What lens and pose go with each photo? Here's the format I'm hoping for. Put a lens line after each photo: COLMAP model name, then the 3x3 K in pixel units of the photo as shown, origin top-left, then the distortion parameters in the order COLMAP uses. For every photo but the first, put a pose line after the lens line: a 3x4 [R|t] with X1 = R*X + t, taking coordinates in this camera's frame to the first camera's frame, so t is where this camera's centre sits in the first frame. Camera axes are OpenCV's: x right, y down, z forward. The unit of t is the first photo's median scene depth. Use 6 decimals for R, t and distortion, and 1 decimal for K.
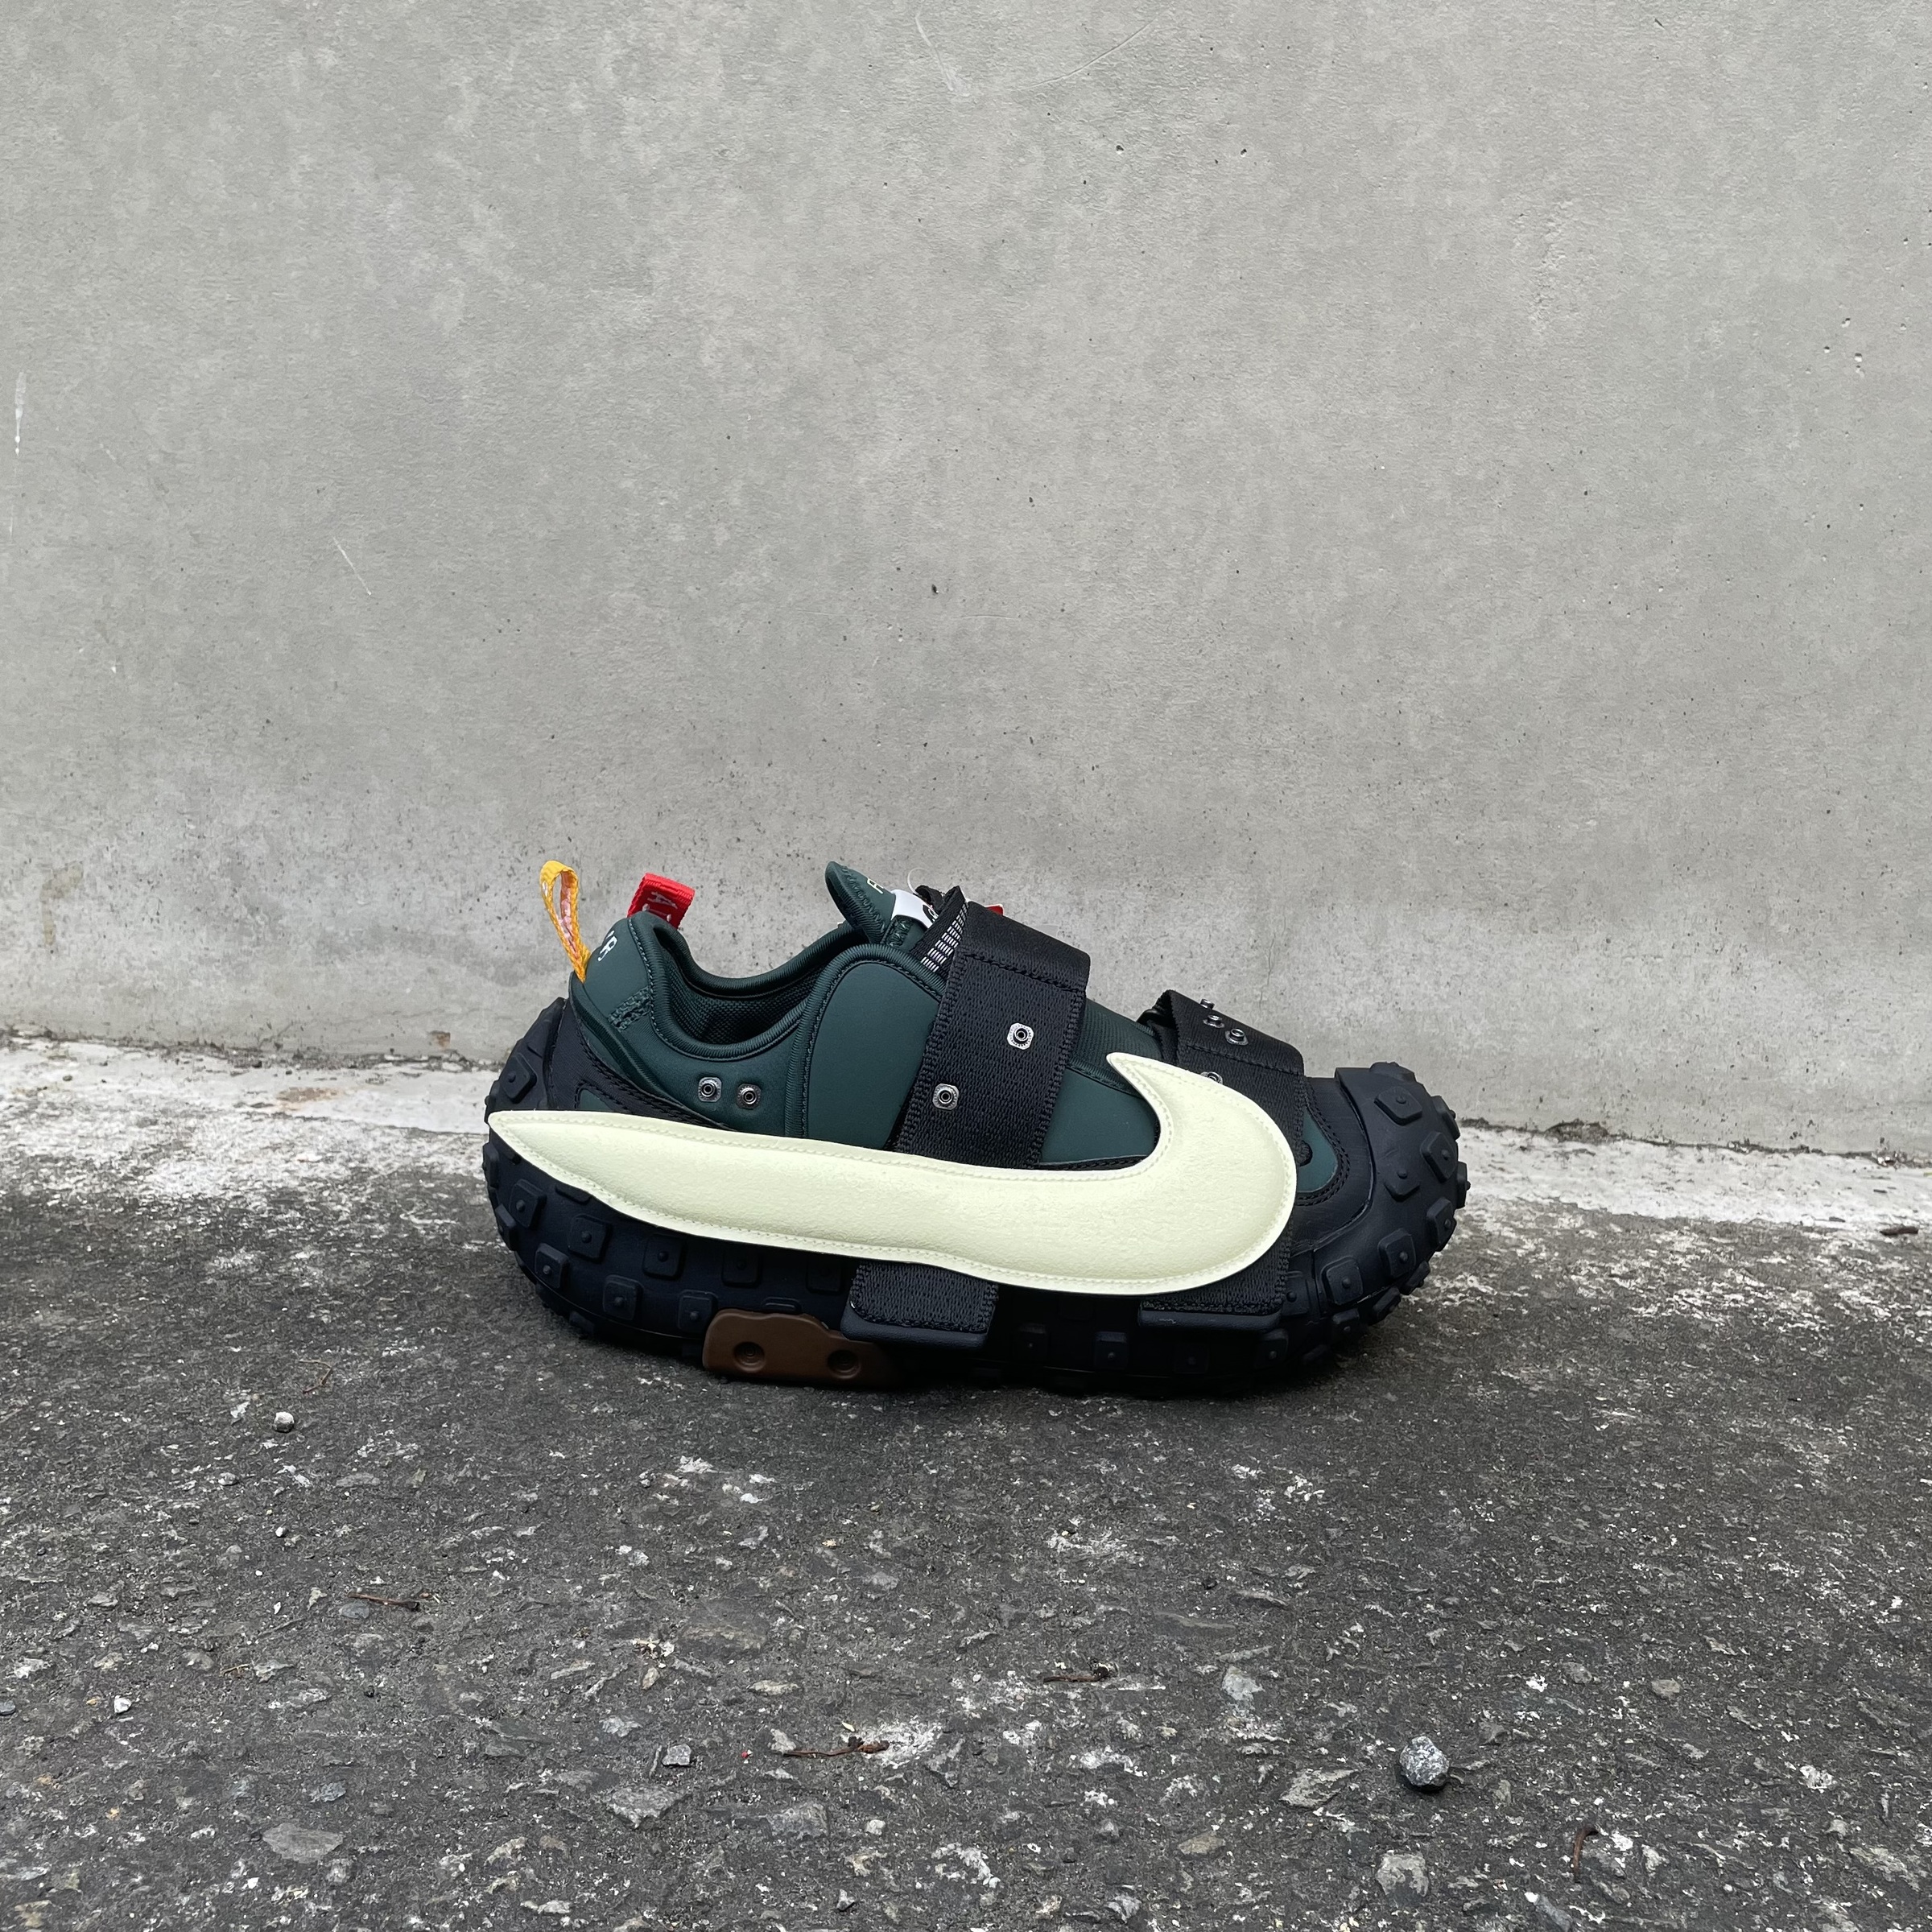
lens RADIAL K [[2063.2, 0, 966.0], [0, 2063.2, 966.0], [0, 0, 1]] dist [0.098665, -0.167466]
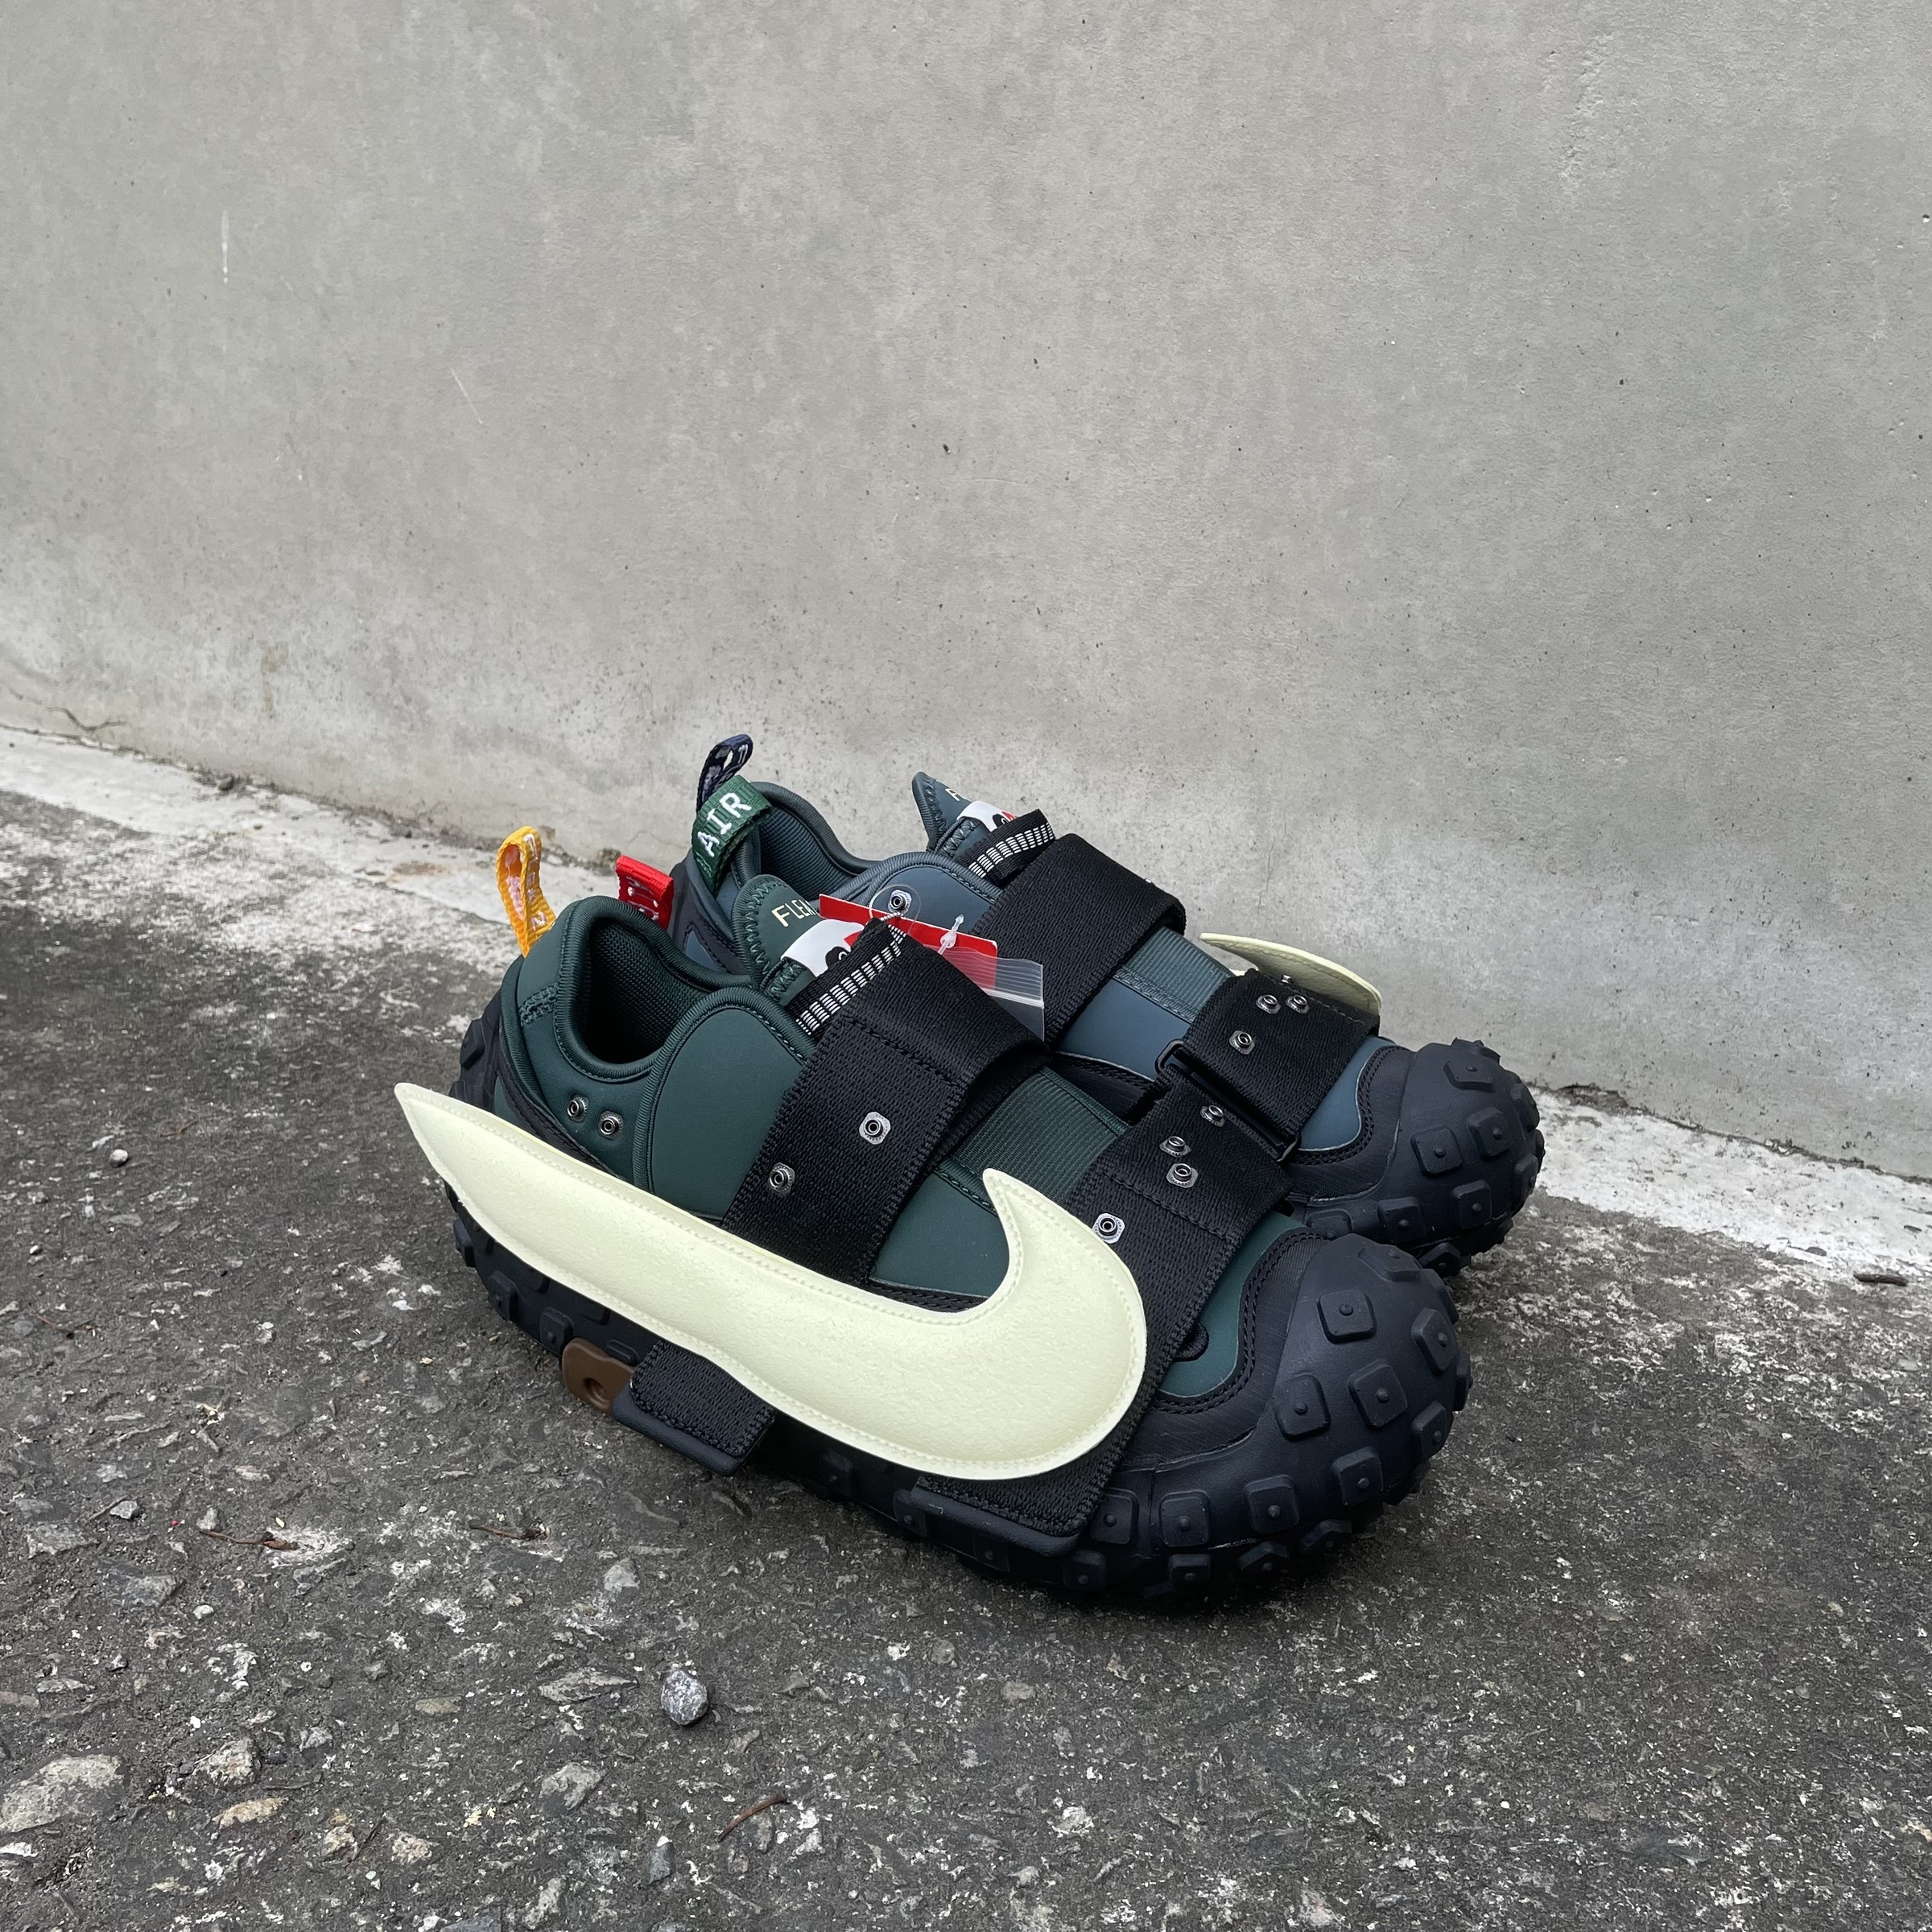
lens RADIAL K [[2056.7, 0, 980.6], [0, 2056.7, 955.5], [0, 0, 1]] dist [0.088490, -0.138721]
pose [[0.913550, 0.150684, -0.377785, 0.409165], [-0.105239, 0.984782, 0.138307, -0.082605], [0.392876, -0.086593, 0.915505, 0.084535]]
